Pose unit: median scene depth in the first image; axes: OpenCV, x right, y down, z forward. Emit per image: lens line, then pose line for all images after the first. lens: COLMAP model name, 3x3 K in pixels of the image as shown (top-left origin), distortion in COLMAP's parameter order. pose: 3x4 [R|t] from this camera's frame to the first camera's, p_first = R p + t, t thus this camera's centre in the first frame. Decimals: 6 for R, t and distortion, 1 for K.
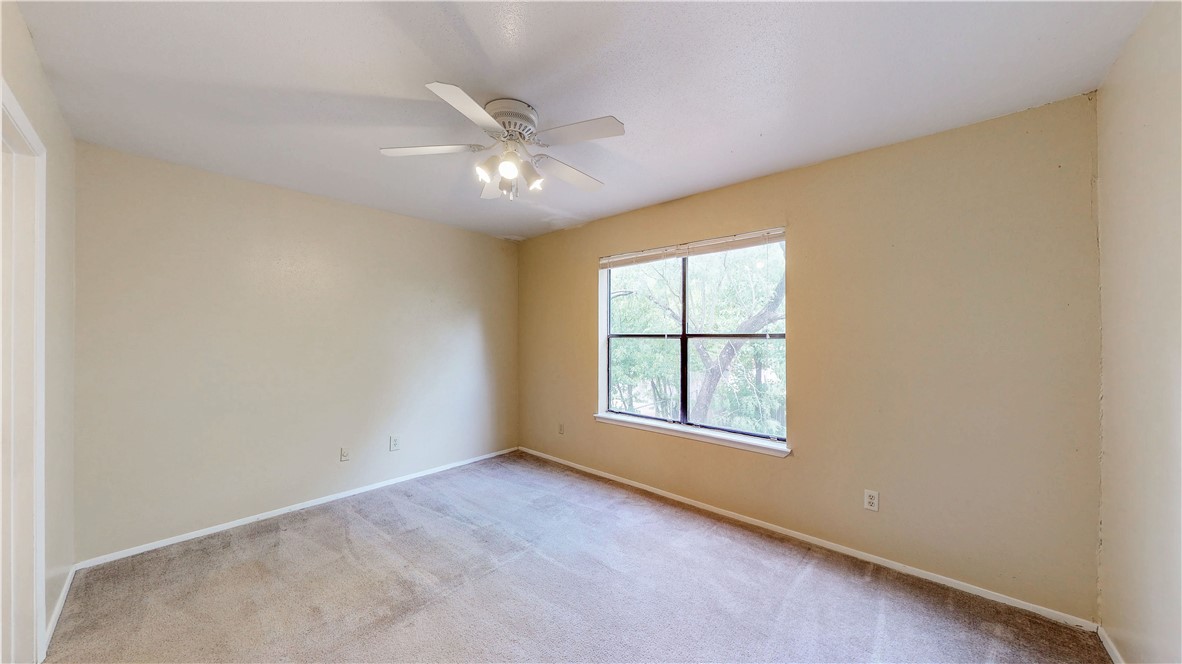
lens RADIAL K [[389.2, 0, 580.0], [0, 389.2, 334.4], [0, 0, 1]] dist [-0.001021, -0.000080]
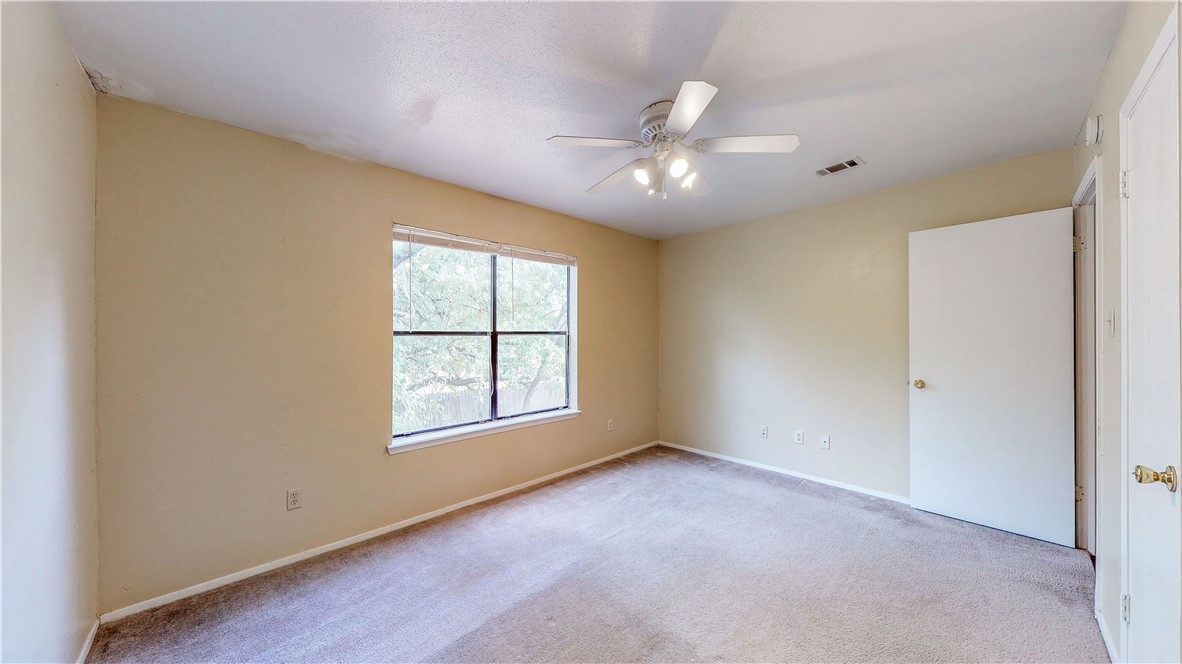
lens RADIAL K [[382.8, 0, 593.7], [0, 382.8, 333.9], [0, 0, 1]] dist [-0.001612, -0.000086]
pose [[0.061288, 0.006035, 0.998102, -0.710626], [0.003798, 0.999973, -0.006279, 0.013788], [-0.998113, 0.004175, 0.061263, 0.680308]]
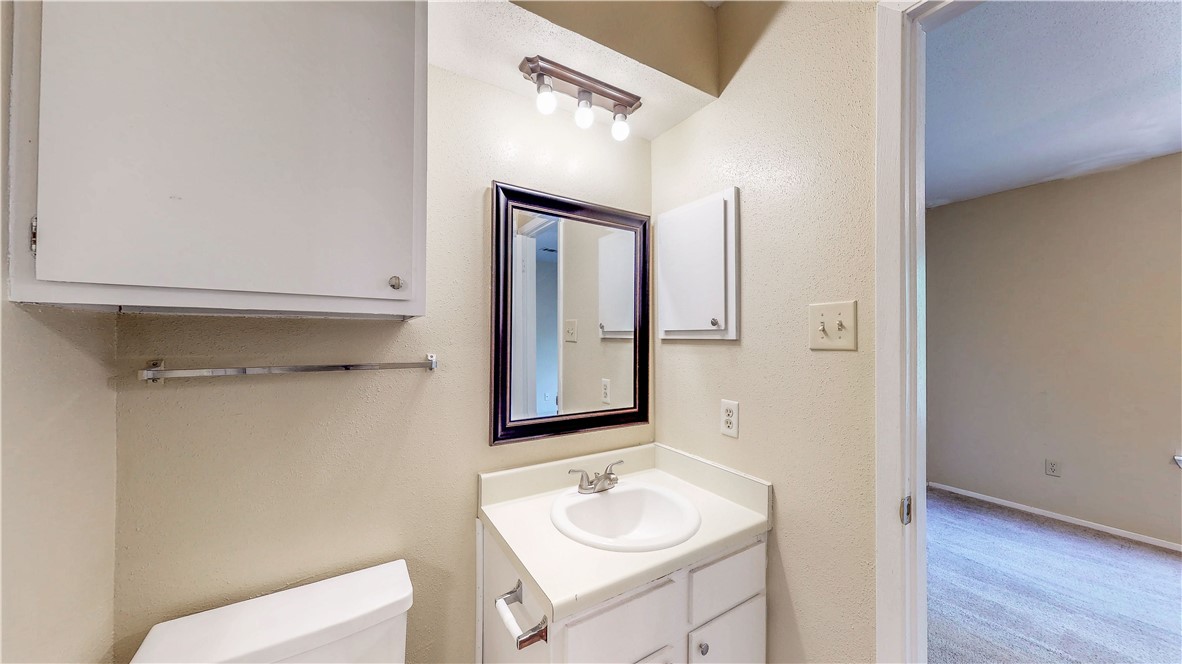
lens RADIAL K [[389.2, 0, 580.0], [0, 389.2, 334.4], [0, 0, 1]] dist [-0.001021, -0.000080]
pose [[0.961346, 0.005619, -0.275286, -0.831150], [-0.005093, 0.999984, 0.002625, 0.011068], [0.275296, -0.001121, 0.961359, 0.141916]]
